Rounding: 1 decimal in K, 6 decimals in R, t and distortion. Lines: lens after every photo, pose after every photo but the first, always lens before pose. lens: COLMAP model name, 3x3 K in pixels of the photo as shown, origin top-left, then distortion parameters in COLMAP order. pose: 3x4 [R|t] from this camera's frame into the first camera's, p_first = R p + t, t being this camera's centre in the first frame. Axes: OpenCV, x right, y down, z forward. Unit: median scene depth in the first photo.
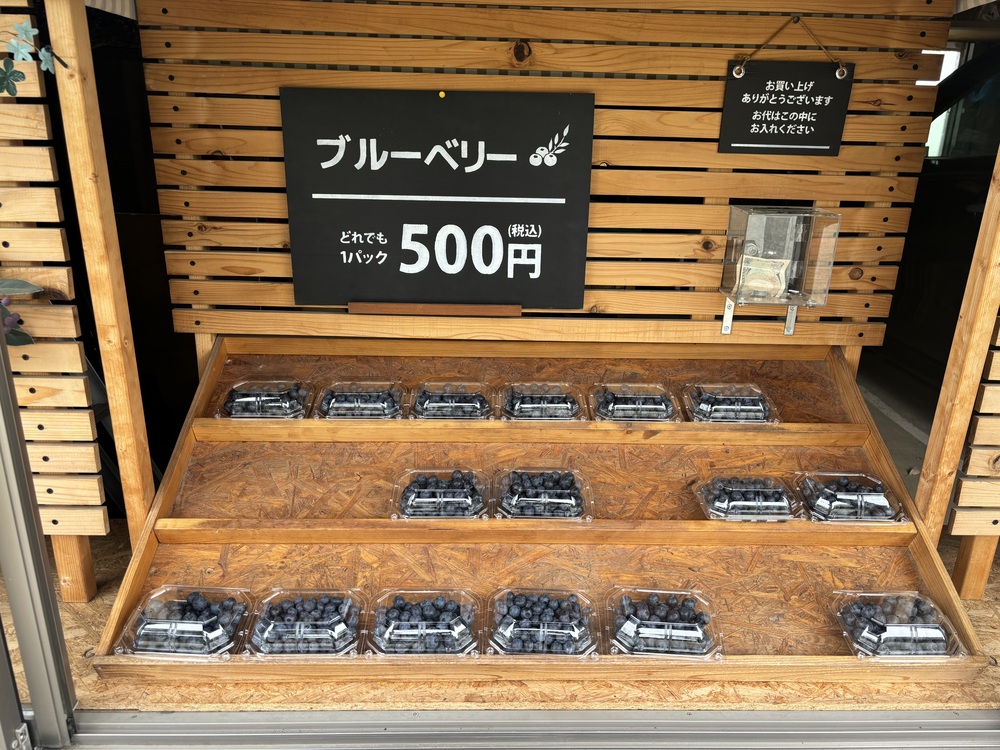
lens RADIAL K [[738.8, 0, 500.6], [0, 738.8, 384.8], [0, 0, 1]] dist [0.002958, -0.010199]
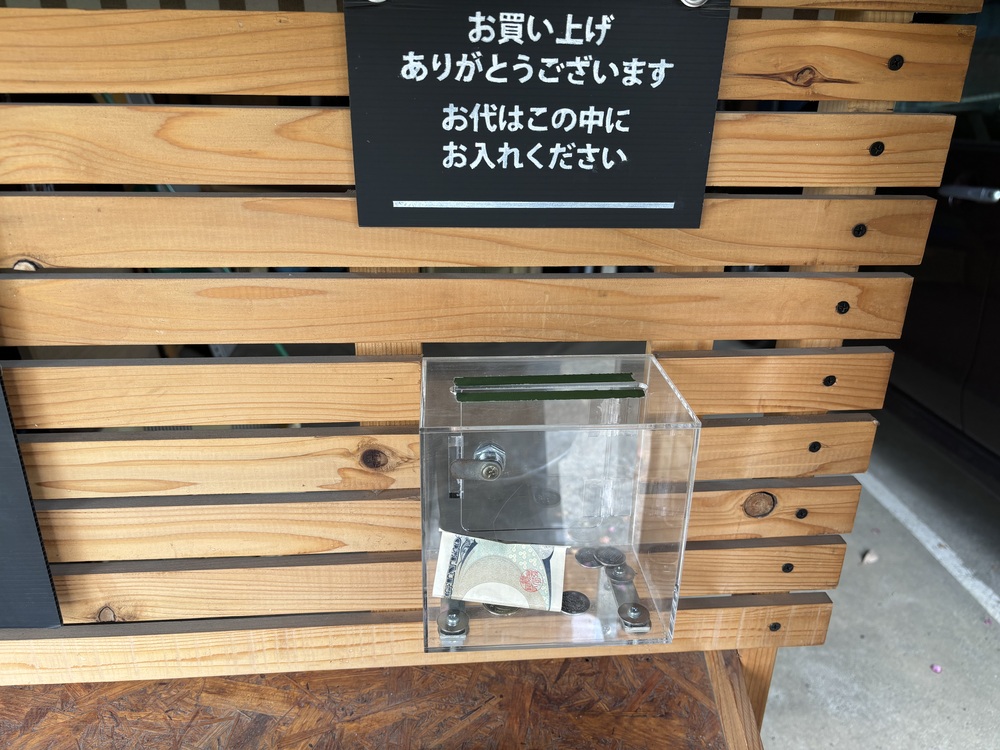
lens RADIAL K [[738.8, 0, 503.2], [0, 738.8, 381.0], [0, 0, 1]] dist [0.002958, -0.010199]
pose [[0.998286, -0.027662, 0.051577, 0.340467], [0.025199, 0.998539, 0.047805, -0.254442], [-0.052824, -0.046423, 0.997524, 0.641486]]
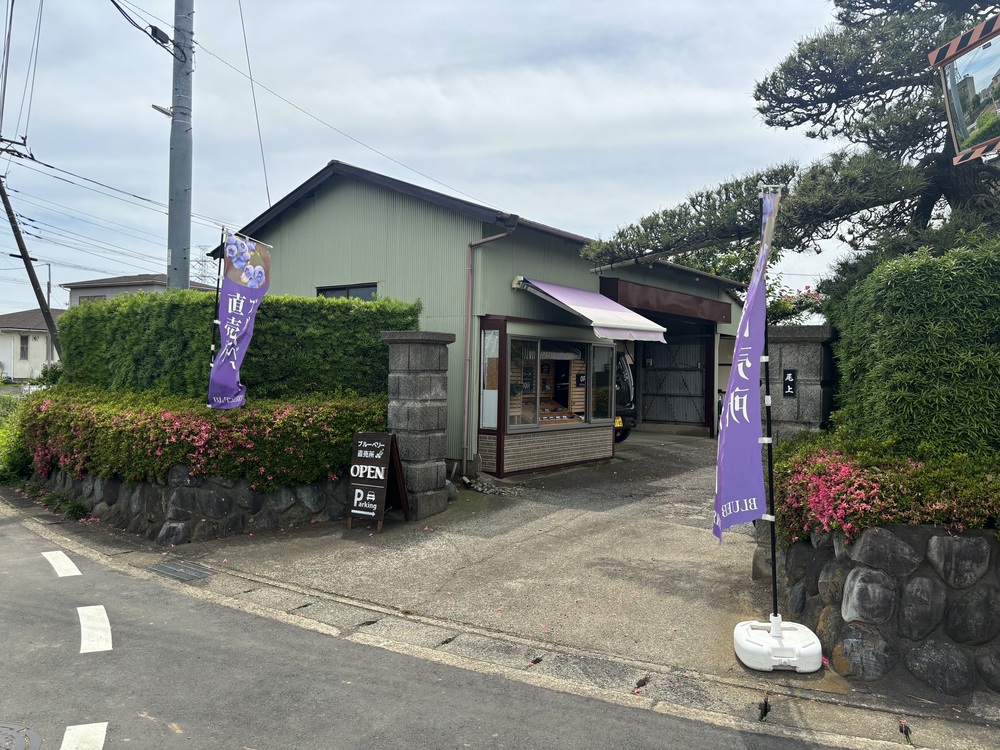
lens RADIAL K [[738.8, 0, 499.9], [0, 738.8, 372.8], [0, 0, 1]] dist [0.002958, -0.010199]
pose [[0.633262, -0.003624, 0.773929, -6.414512], [0.251701, 0.946592, -0.201520, 1.236741], [-0.731865, 0.322414, 0.600353, -3.657039]]
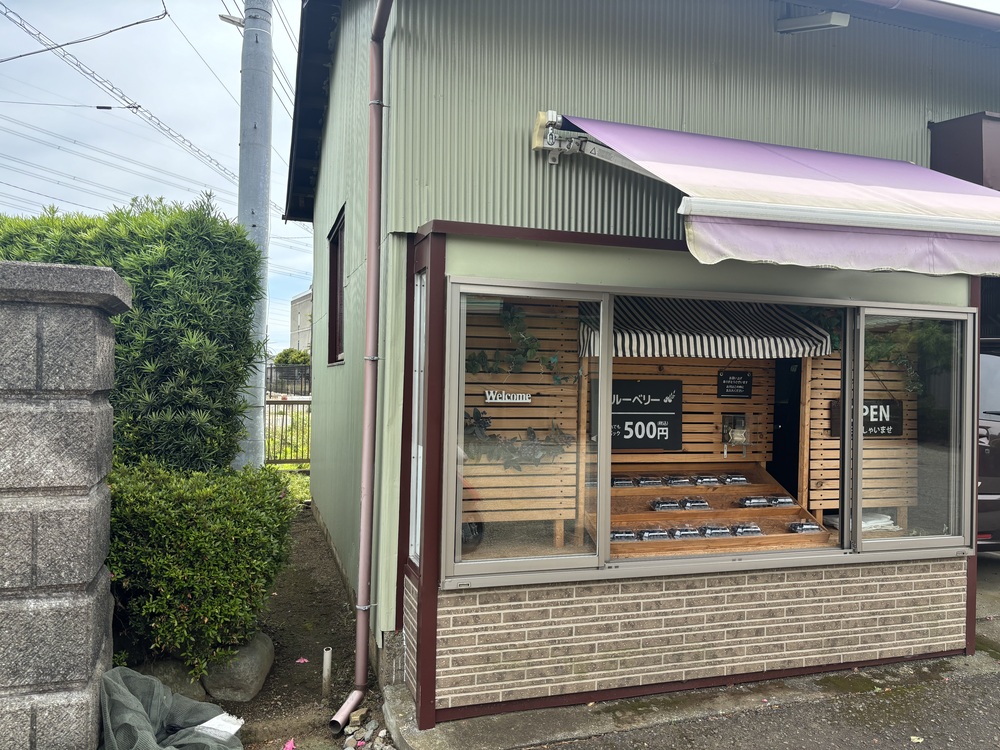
lens RADIAL K [[738.8, 0, 493.3], [0, 738.8, 376.3], [0, 0, 1]] dist [0.002958, -0.010199]
pose [[0.964238, 0.003143, 0.265021, -1.438571], [0.084944, 0.943518, -0.320247, 0.515508], [-0.251059, 0.331307, 0.909508, -1.622296]]
